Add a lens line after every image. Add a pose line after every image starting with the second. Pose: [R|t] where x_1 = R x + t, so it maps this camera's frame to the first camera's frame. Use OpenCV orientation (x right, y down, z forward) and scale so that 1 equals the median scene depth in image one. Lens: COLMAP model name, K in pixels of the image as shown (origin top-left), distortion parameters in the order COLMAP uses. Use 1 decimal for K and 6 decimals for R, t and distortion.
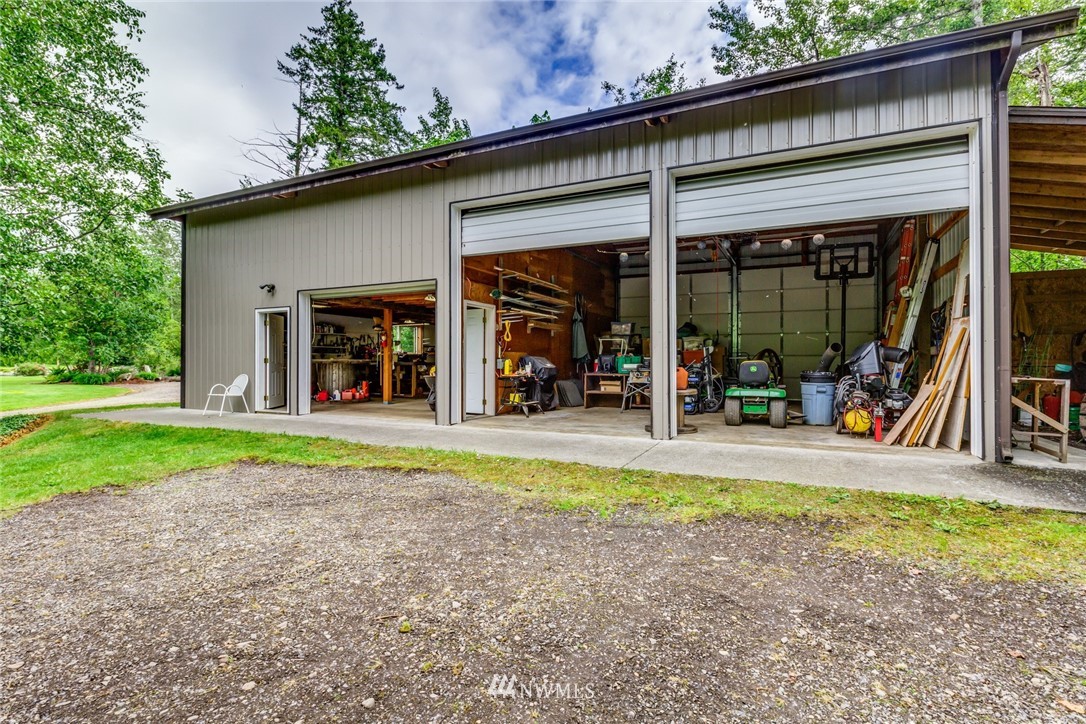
lens RADIAL K [[540.8, 0, 543.0], [0, 540.8, 362.0], [0, 0, 1]] dist [0.000169, 0.000002]
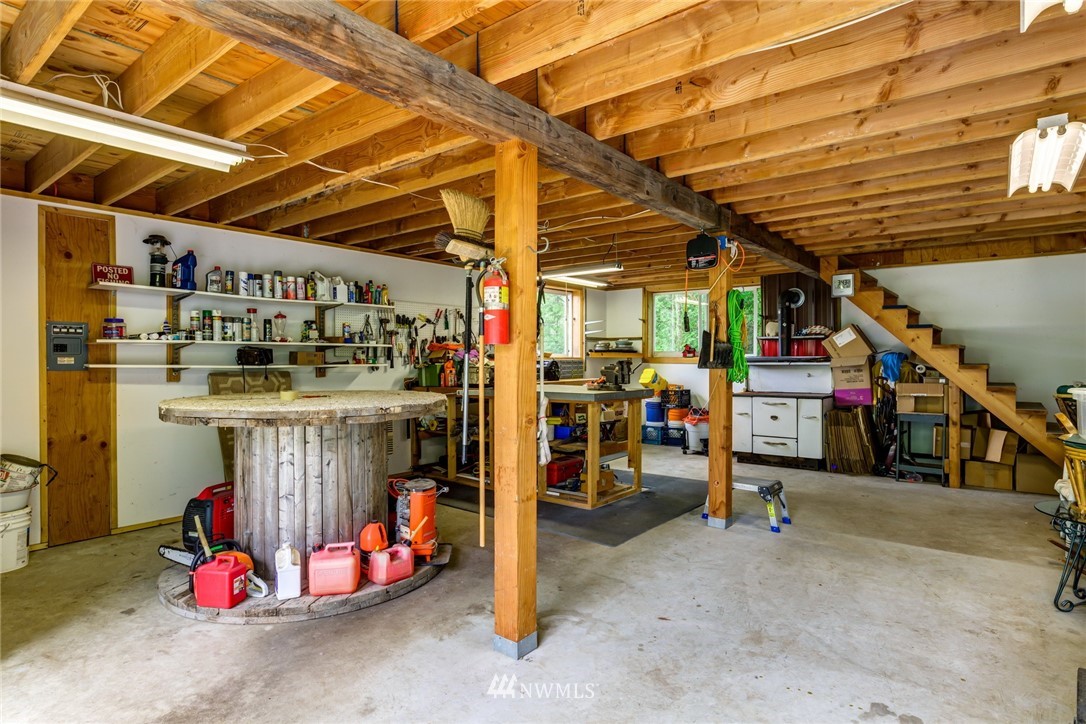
lens RADIAL K [[621.6, 0, 543.0], [0, 621.6, 362.0], [0, 0, 1]] dist [-0.000041, -0.000014]
pose [[0.977185, 0.001922, -0.212382, -0.191904], [0.000433, 0.999939, 0.011041, -0.020747], [0.212390, -0.010881, 0.977124, 0.655031]]
